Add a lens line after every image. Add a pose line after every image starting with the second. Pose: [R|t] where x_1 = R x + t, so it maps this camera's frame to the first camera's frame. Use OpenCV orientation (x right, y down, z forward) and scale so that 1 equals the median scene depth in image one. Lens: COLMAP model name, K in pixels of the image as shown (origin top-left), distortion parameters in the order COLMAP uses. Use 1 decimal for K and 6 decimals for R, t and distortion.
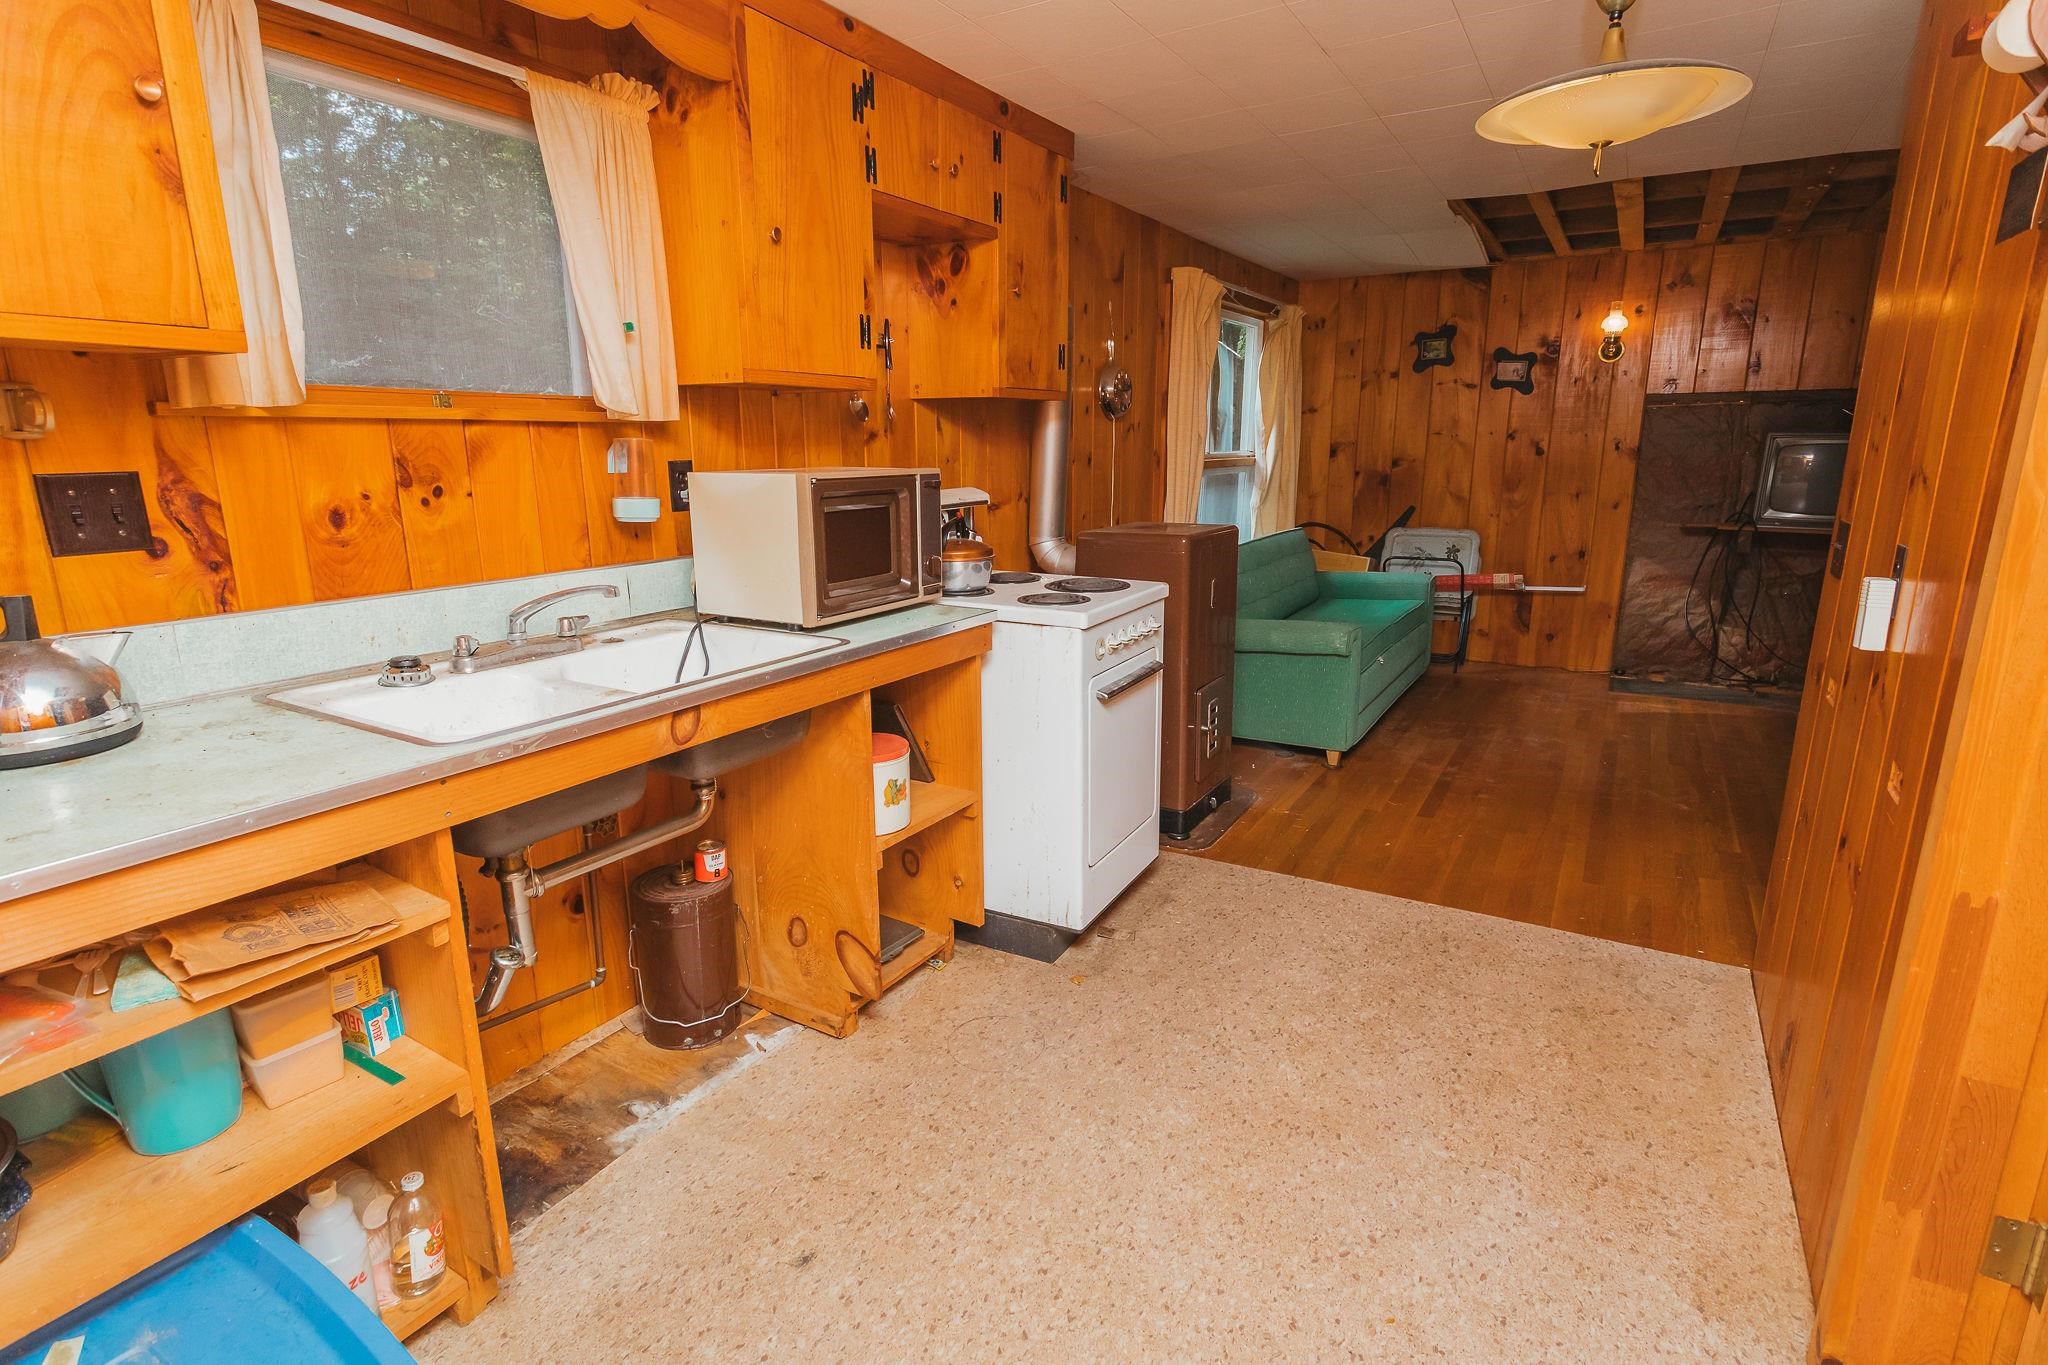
lens RADIAL K [[1004.3, 0, 1022.1], [0, 1004.3, 677.1], [0, 0, 1]] dist [0.001700, 0.002415]
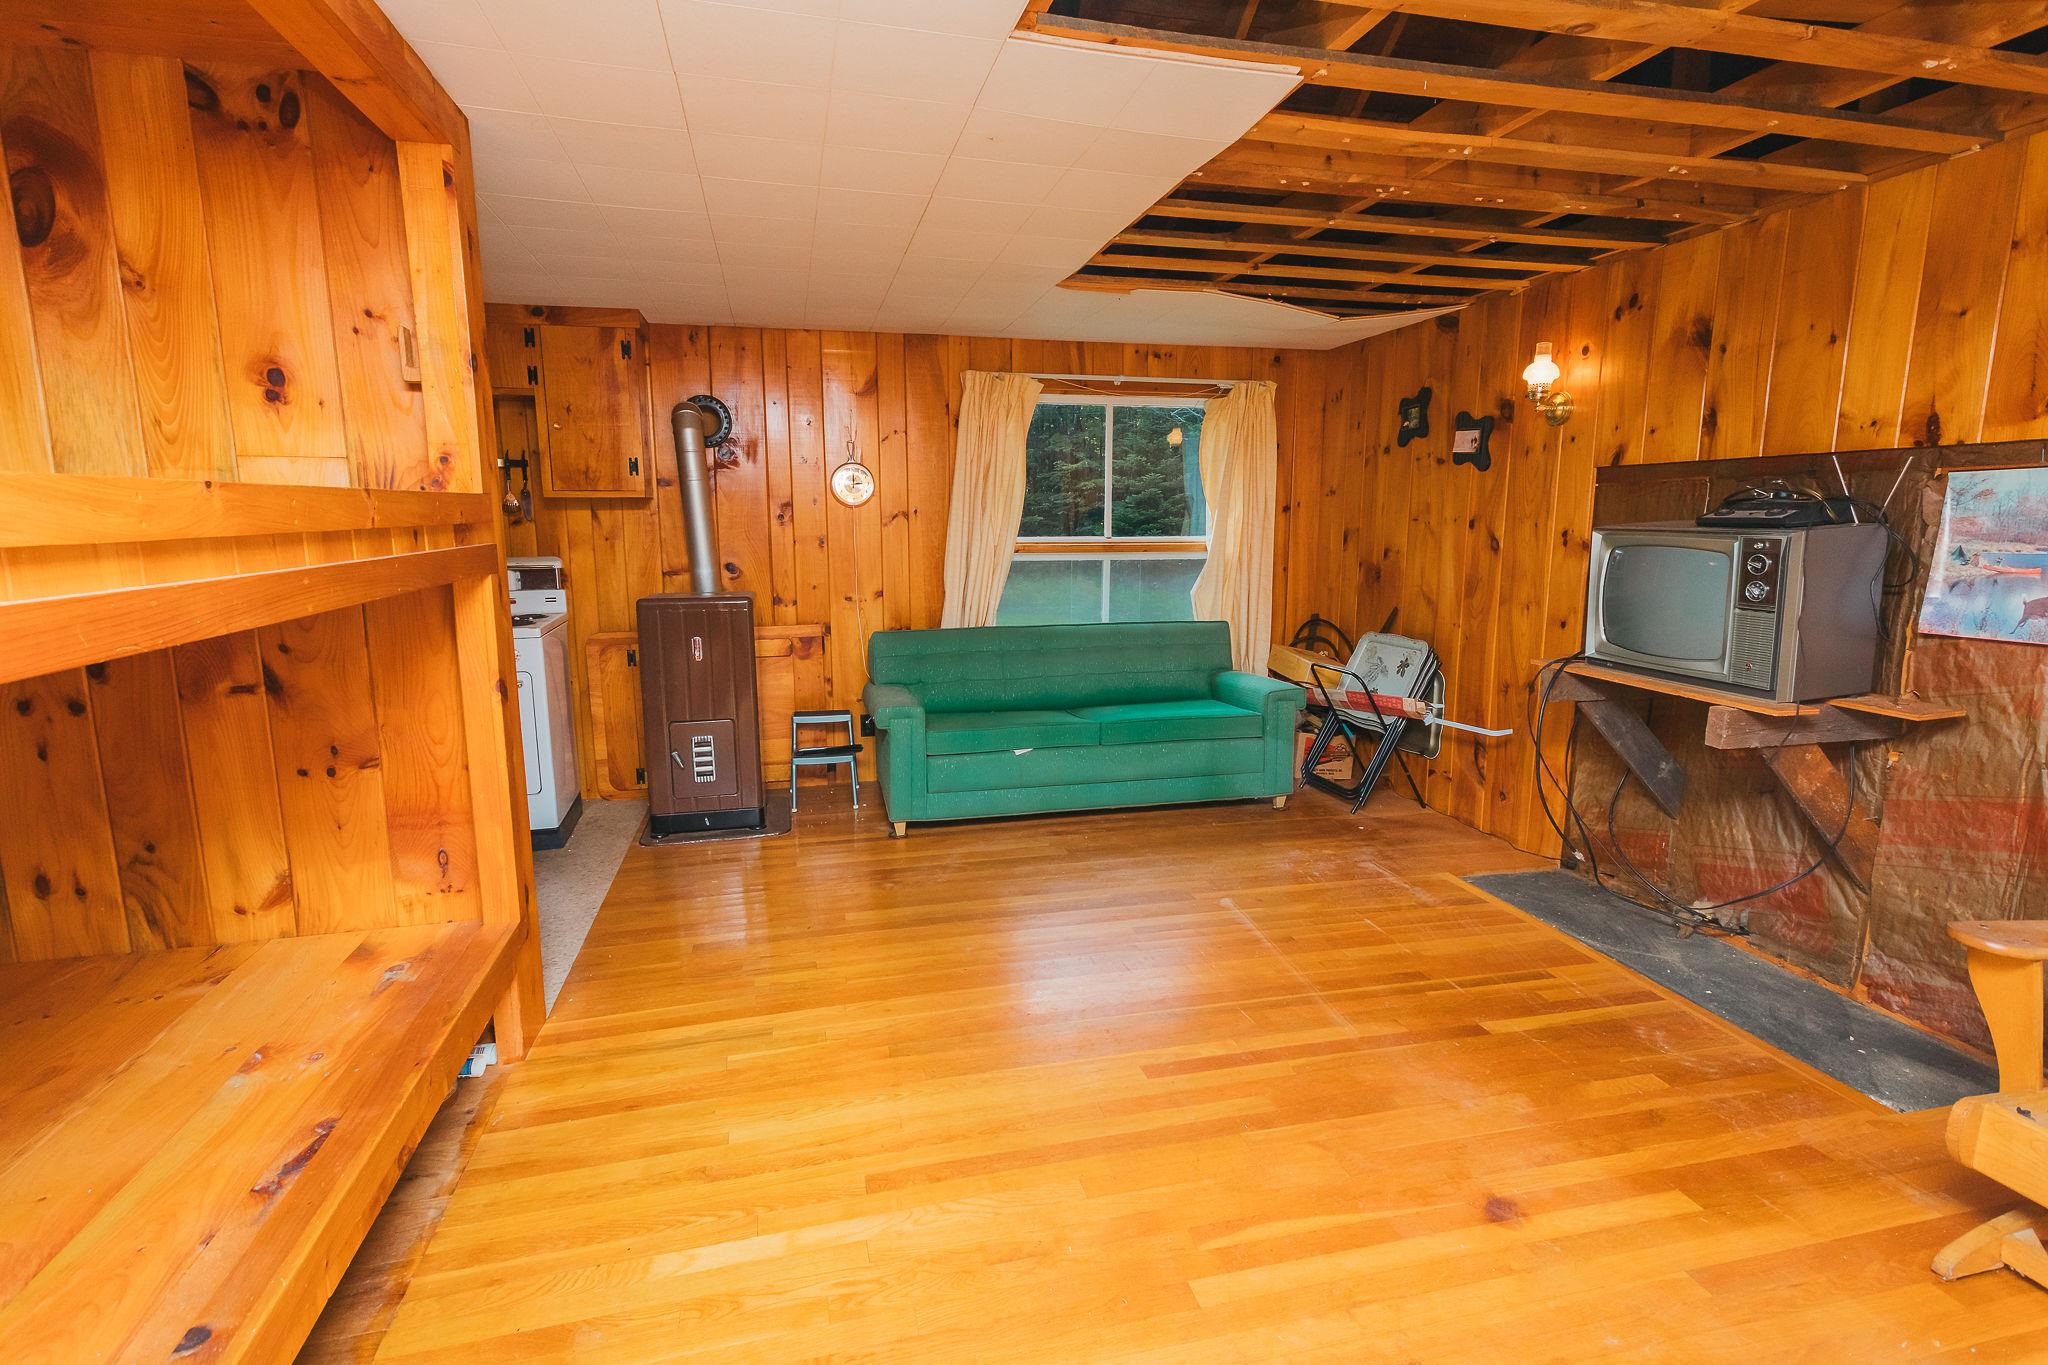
lens RADIAL K [[984.5, 0, 1022.6], [0, 984.5, 677.2], [0, 0, 1]] dist [0.003106, 0.001428]
pose [[0.704346, 0.122192, -0.699261, 1.991038], [-0.167511, 0.985864, 0.003545, -0.180534], [0.689809, 0.114637, 0.714858, 0.614649]]
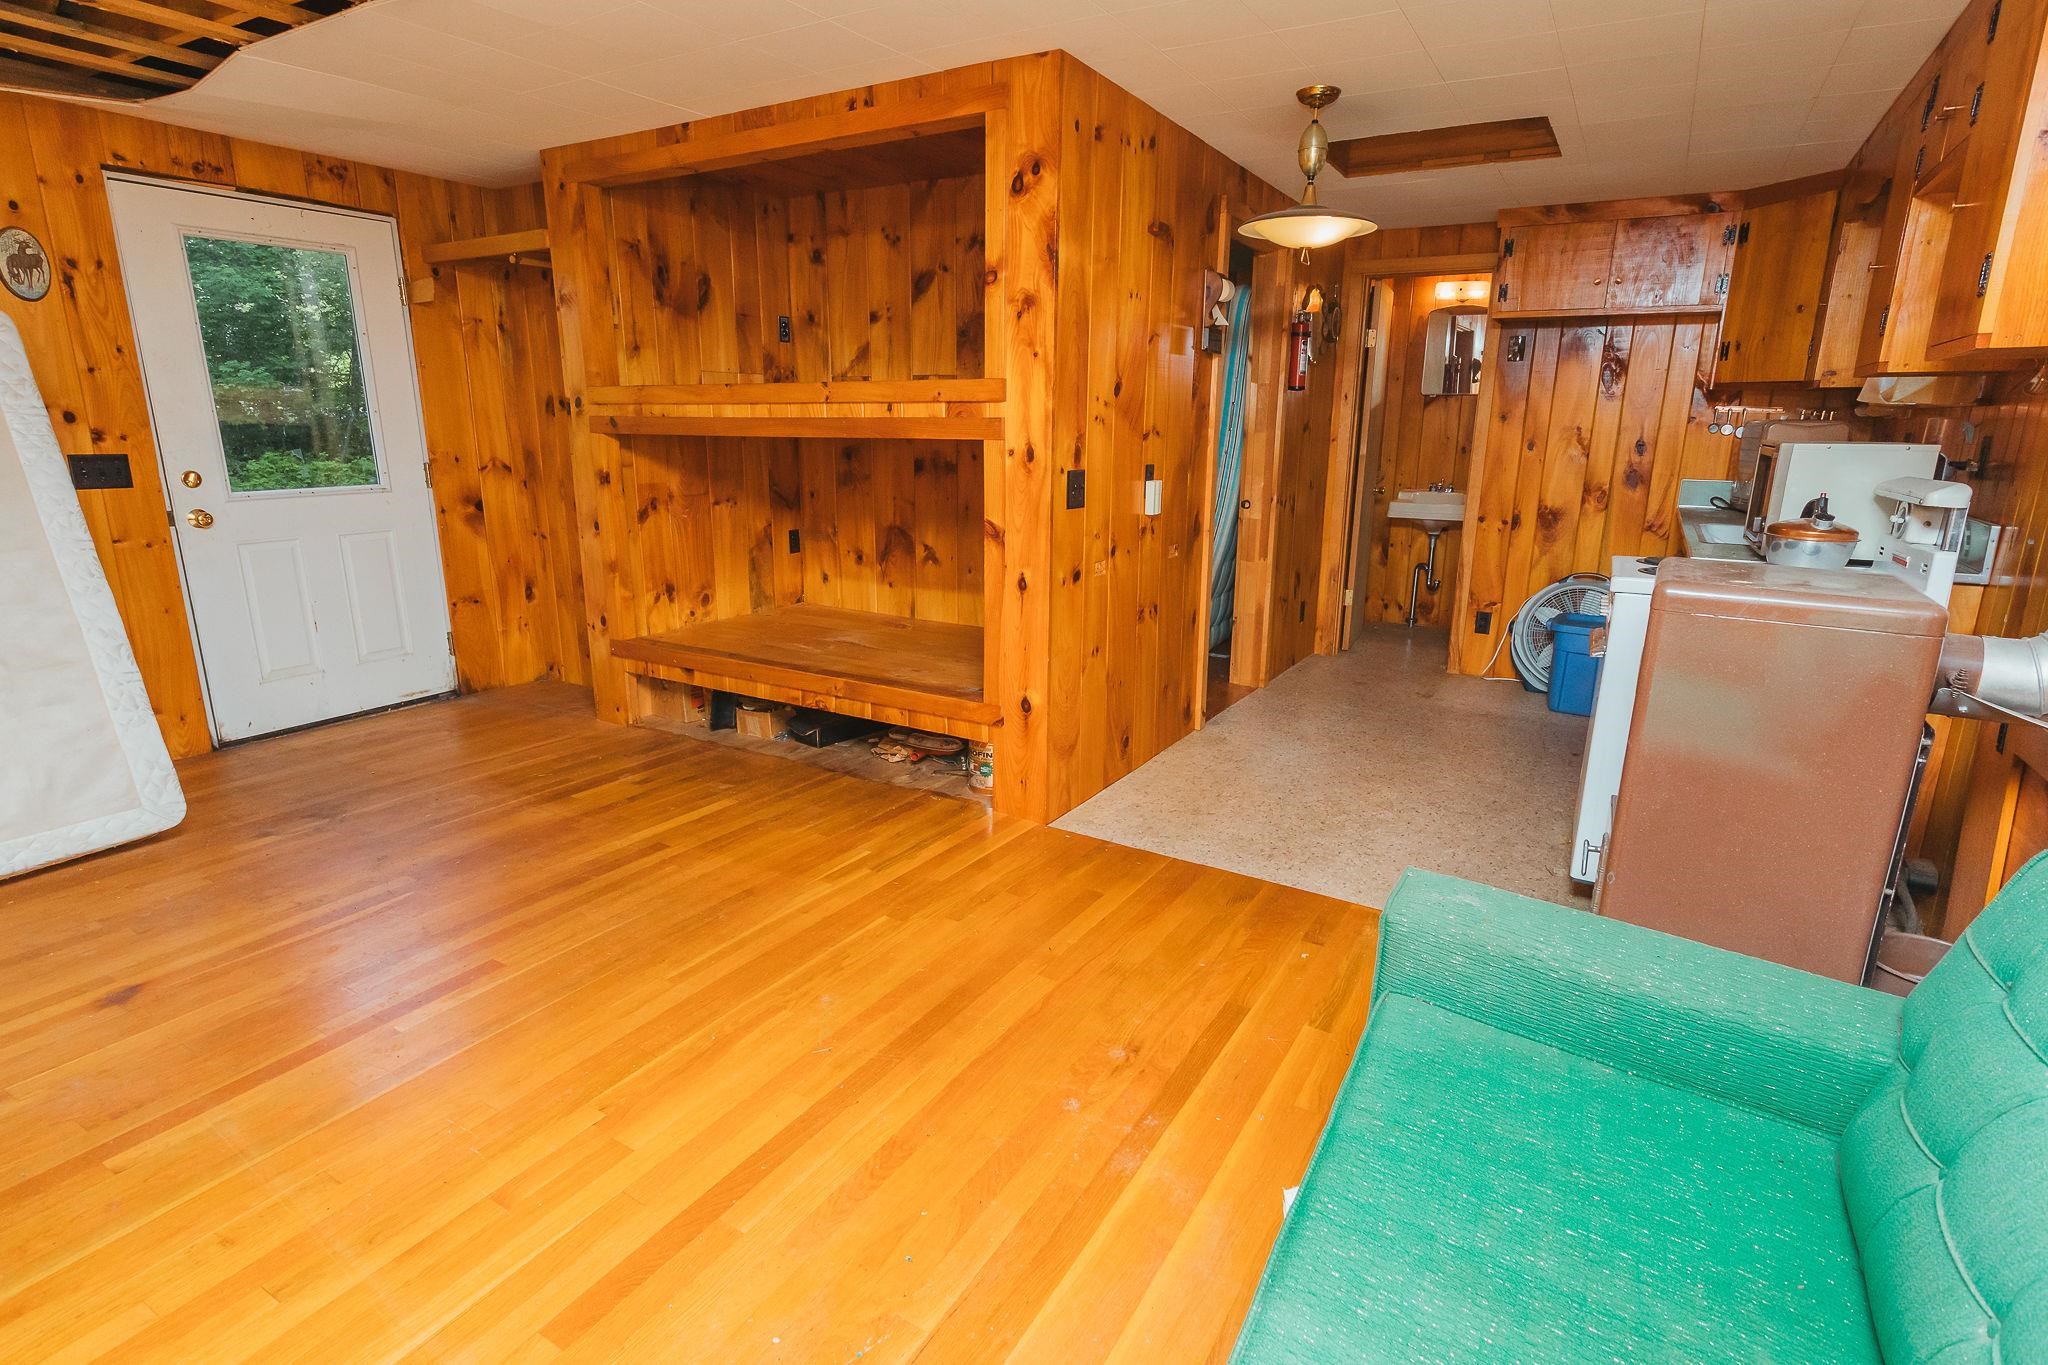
lens RADIAL K [[1019.0, 0, 1021.5], [0, 1019.0, 678.6], [0, 0, 1]] dist [-0.002636, 0.005834]
pose [[-0.999988, -0.004643, -0.001545, 0.848424], [-0.004829, 0.885217, 0.465153, -0.546364], [-0.000792, 0.465155, -0.885229, 2.319872]]
